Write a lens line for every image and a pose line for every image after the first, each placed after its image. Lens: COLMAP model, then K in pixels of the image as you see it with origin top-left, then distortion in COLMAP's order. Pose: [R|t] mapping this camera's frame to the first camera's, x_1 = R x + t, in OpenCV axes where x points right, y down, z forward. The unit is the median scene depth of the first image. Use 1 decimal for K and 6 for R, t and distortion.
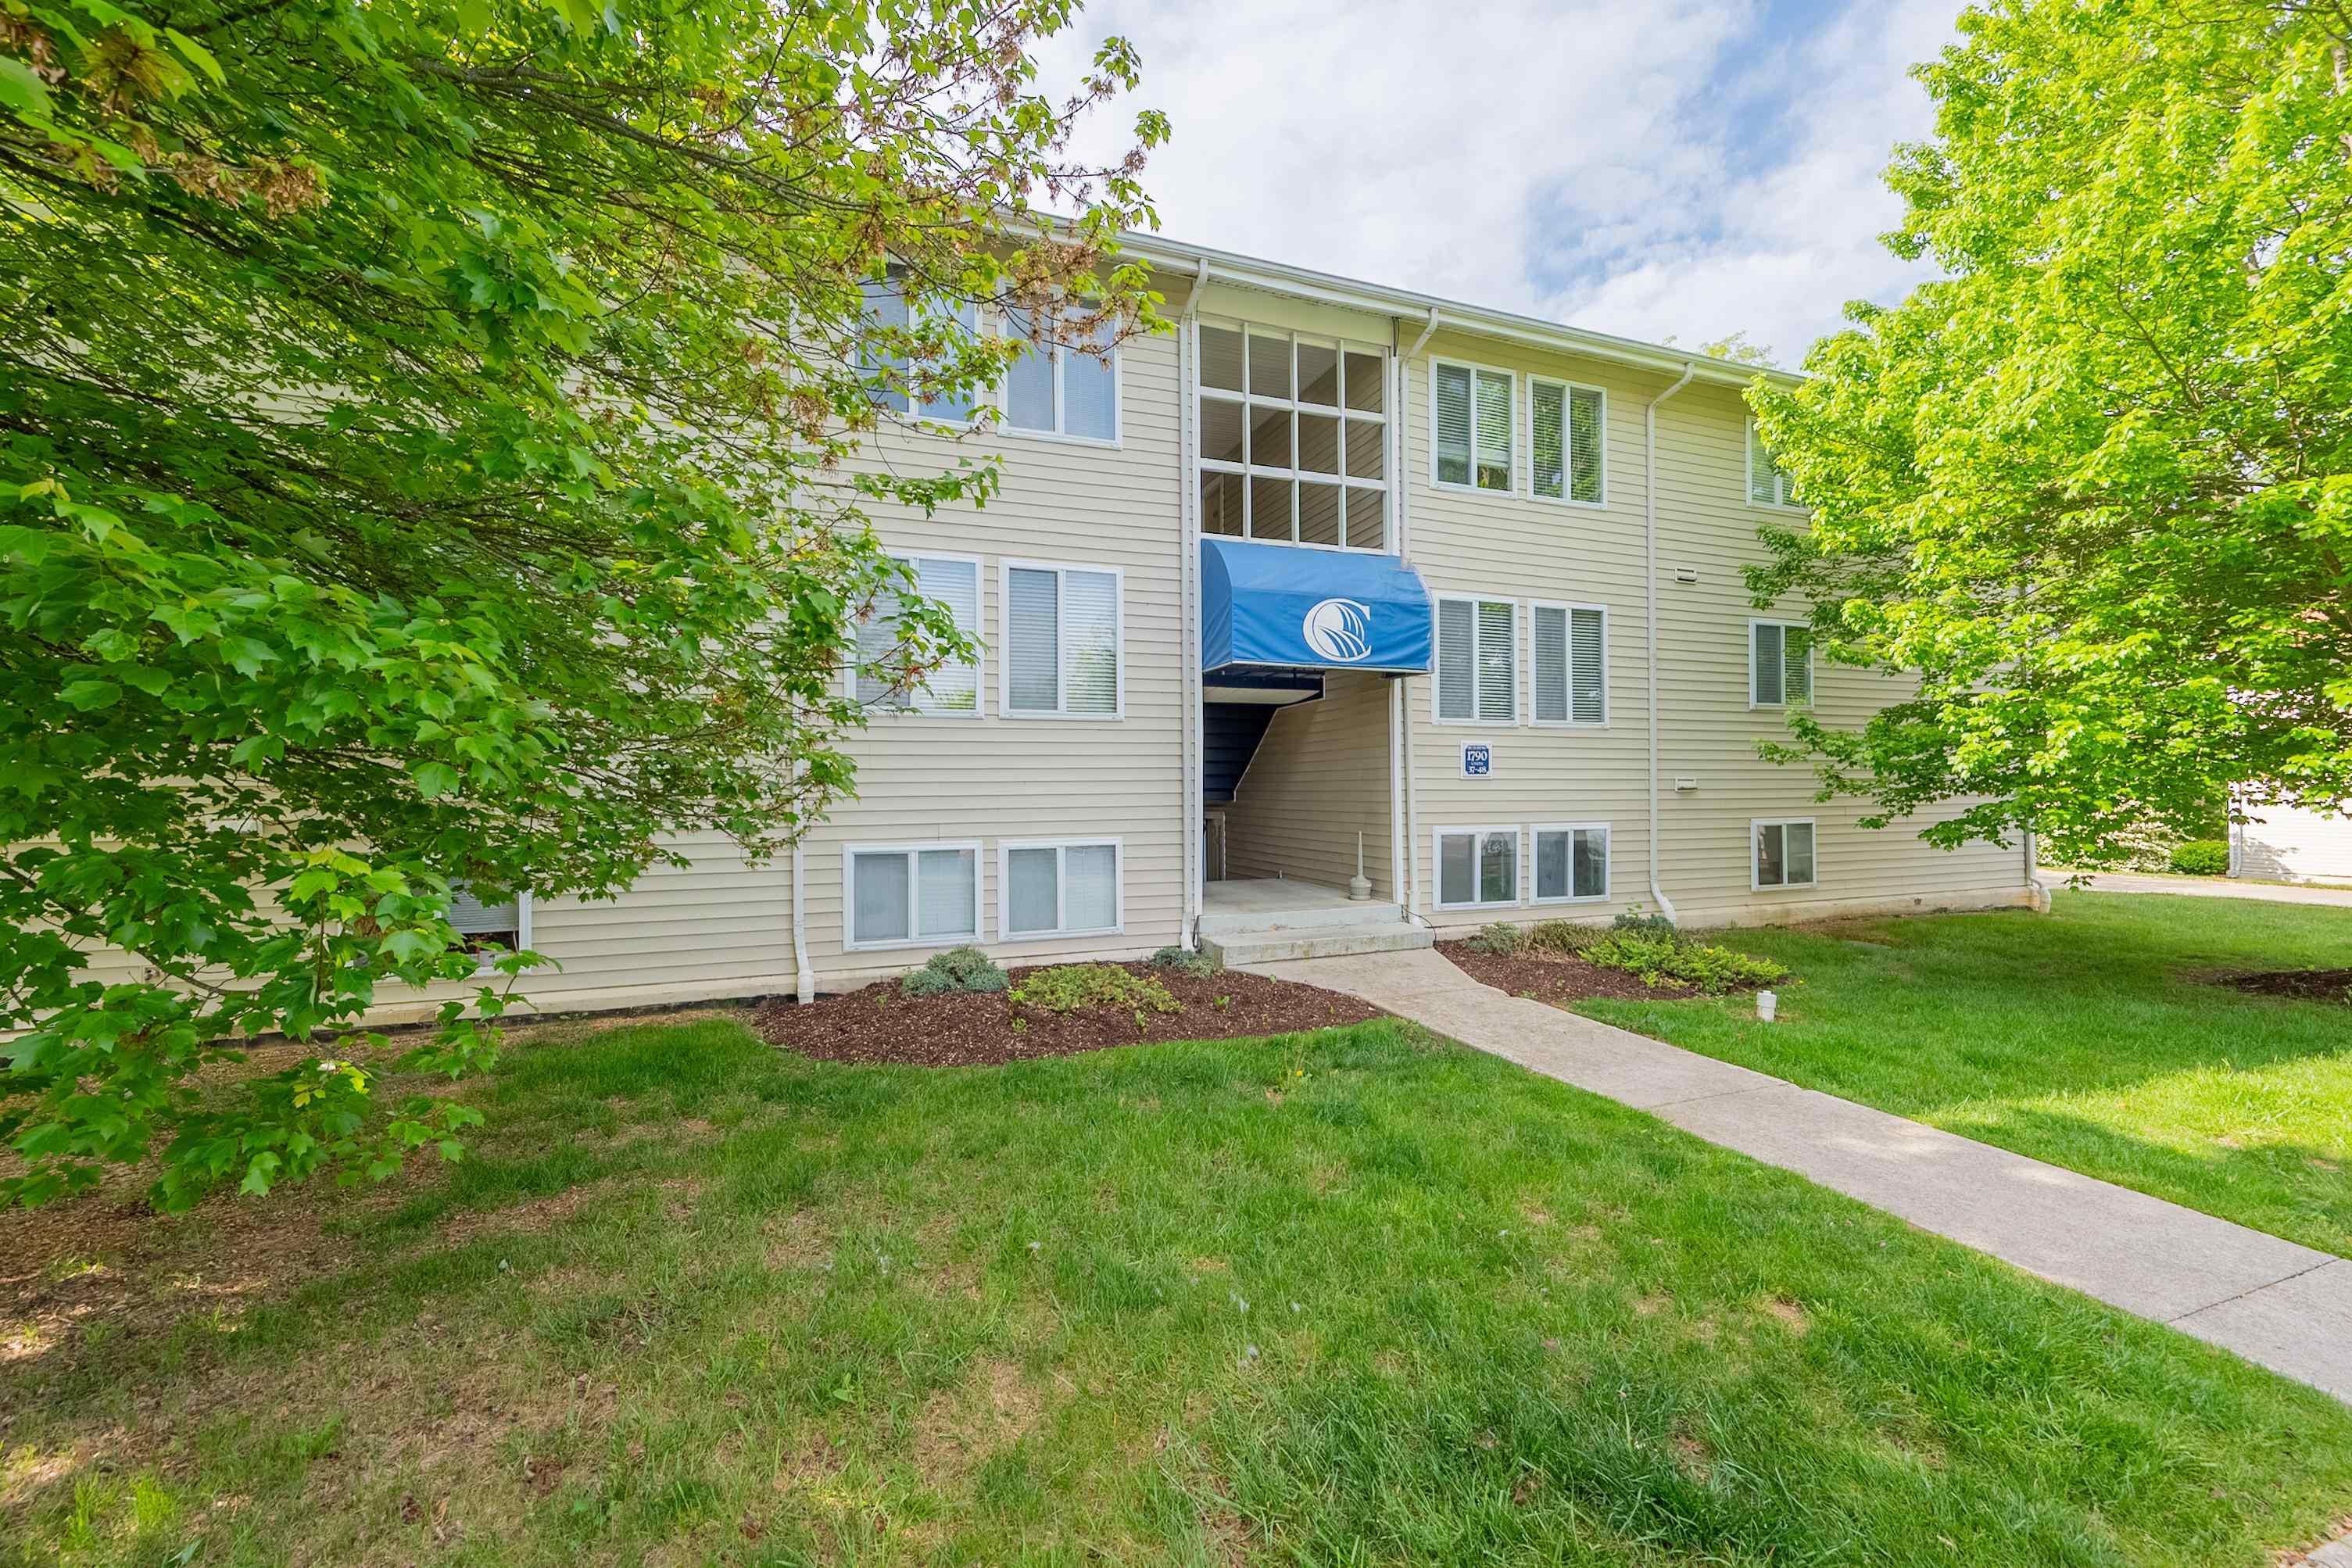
lens RADIAL K [[939.7, 0, 1180.5], [0, 939.7, 771.2], [0, 0, 1]] dist [0.000063, -0.000092]
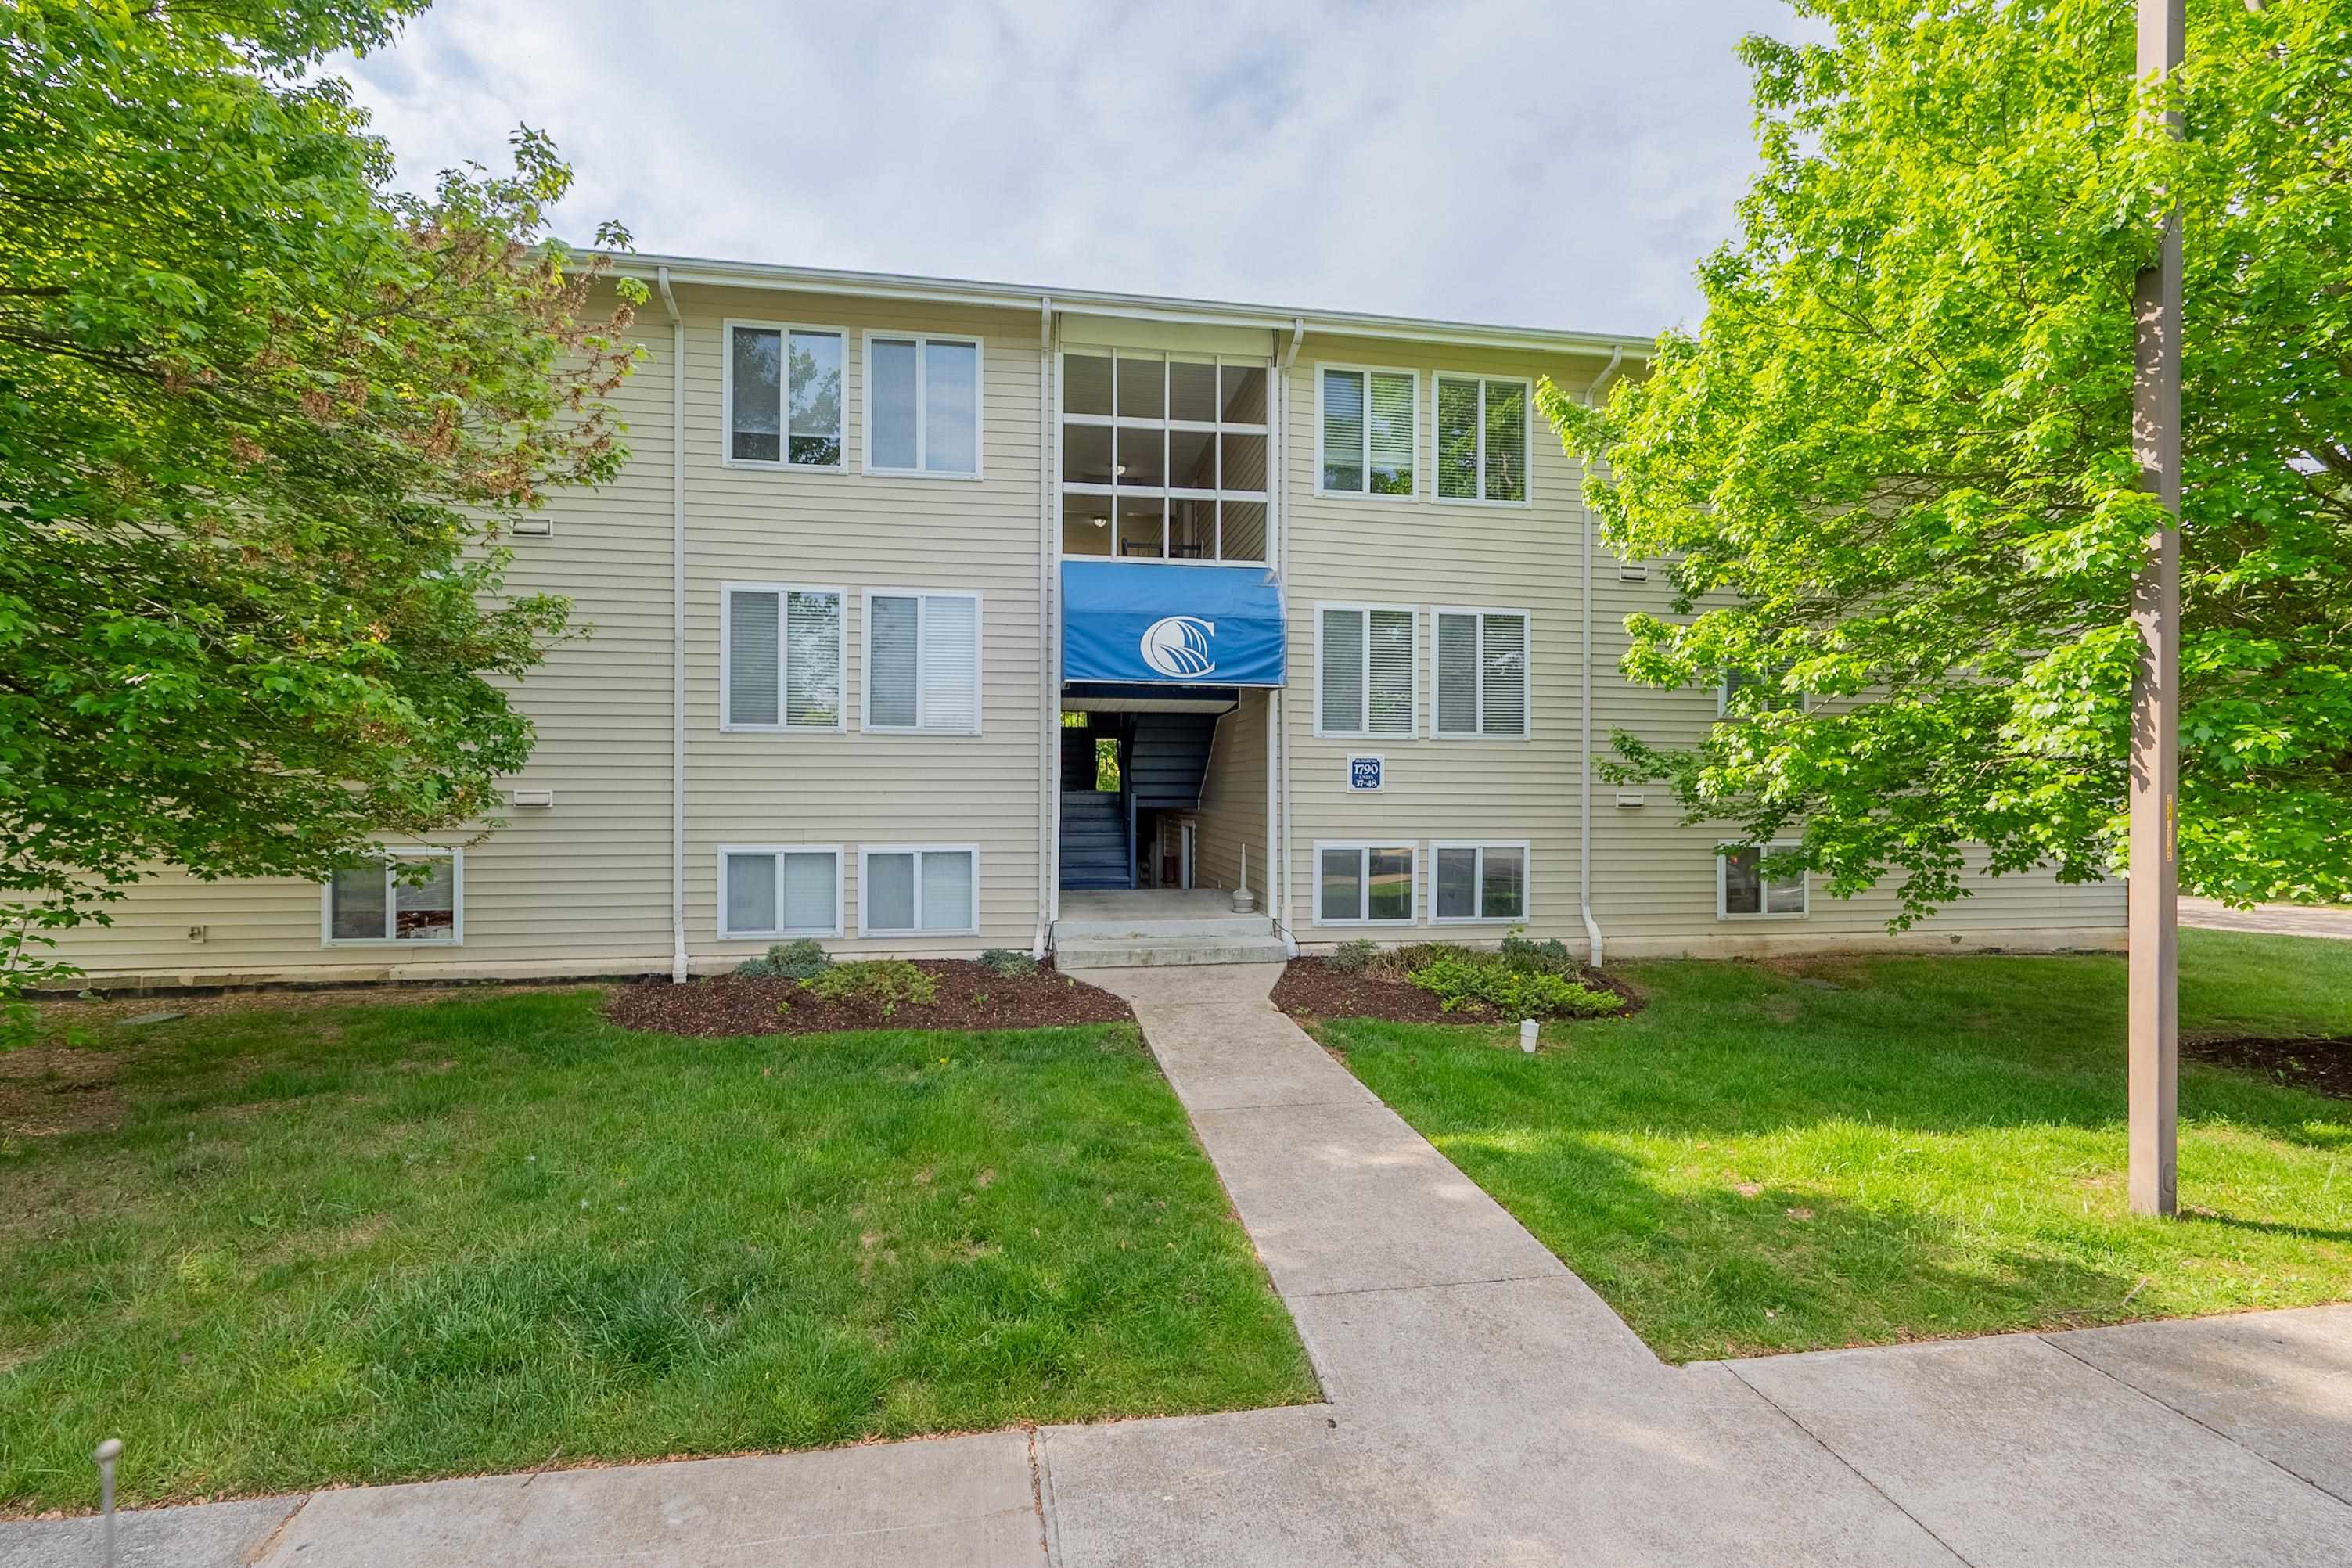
lens RADIAL K [[1007.4, 0, 1176.0], [0, 1007.4, 775.4], [0, 0, 1]] dist [-0.001077, 0.000013]
pose [[0.979604, 0.009614, -0.200706, 0.365105], [-0.008476, 0.999943, 0.006528, -0.016591], [0.200757, -0.004694, 0.979630, -0.069953]]
